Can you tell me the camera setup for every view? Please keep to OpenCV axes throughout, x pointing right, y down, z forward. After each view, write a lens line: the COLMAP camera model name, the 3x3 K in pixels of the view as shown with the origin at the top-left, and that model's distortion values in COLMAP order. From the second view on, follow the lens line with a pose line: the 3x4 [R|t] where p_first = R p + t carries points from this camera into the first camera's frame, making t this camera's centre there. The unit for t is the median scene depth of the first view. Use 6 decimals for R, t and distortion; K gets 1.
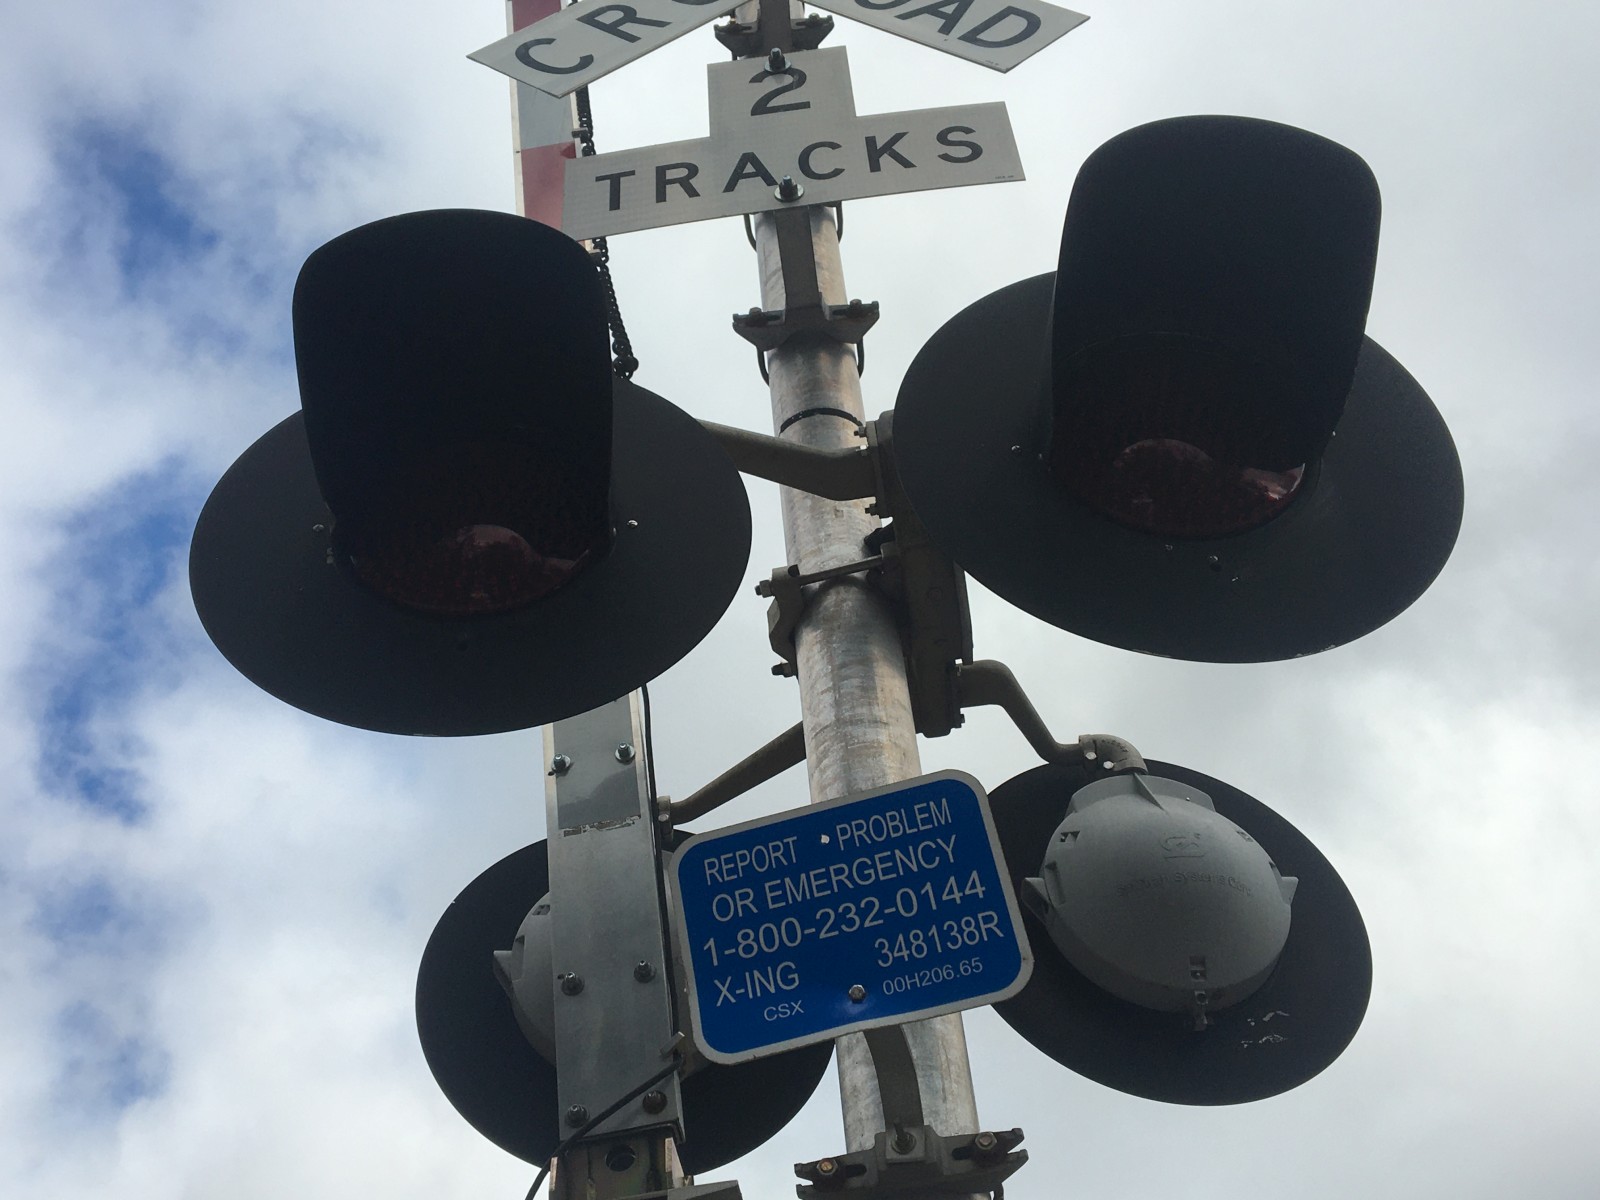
lens RADIAL K [[1842.1, 0, 800.0], [0, 1842.1, 600.0], [0, 0, 1]] dist [-0.001949, -0.002469]
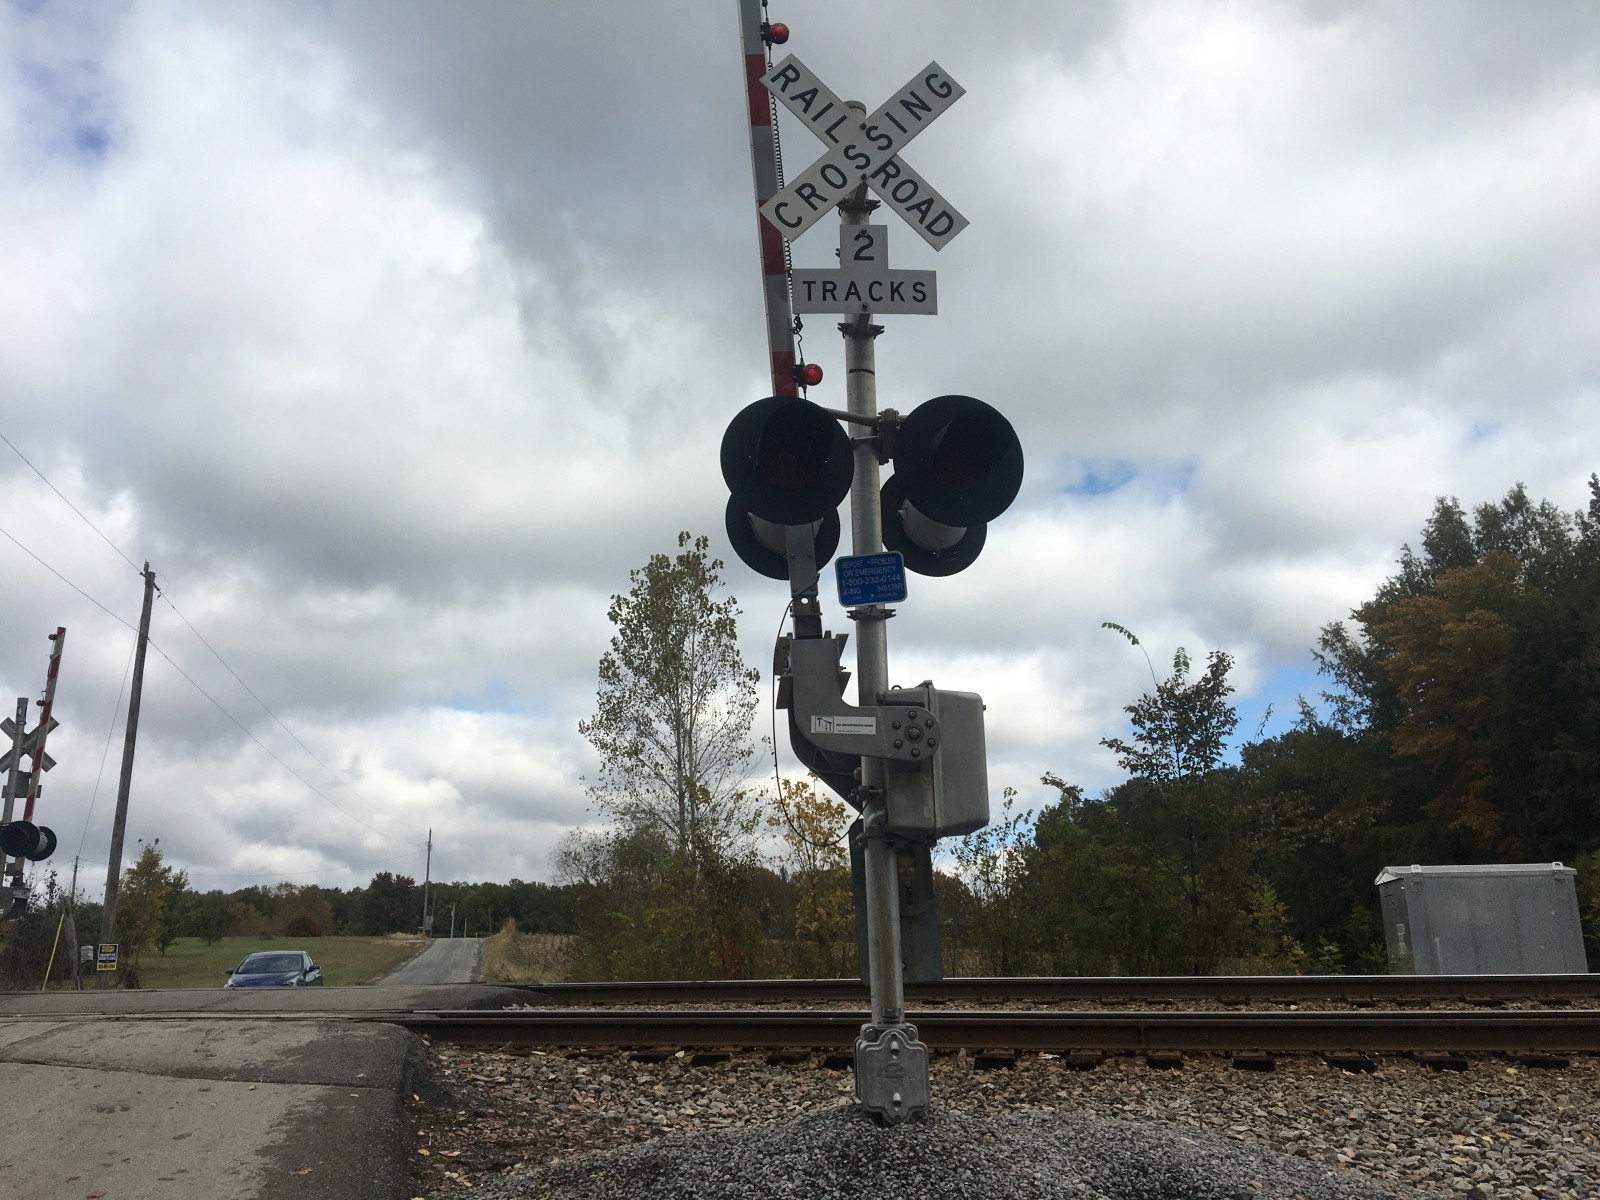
lens RADIAL K [[1310.3, 0, 800.0], [0, 1310.3, 600.0], [0, 0, 1]] dist [0.005131, 0.003249]
pose [[0.986436, 0.090636, 0.136855, -0.374985], [-0.147059, 0.858364, 0.491513, -0.866705], [-0.072923, -0.504972, 0.860050, -1.185597]]
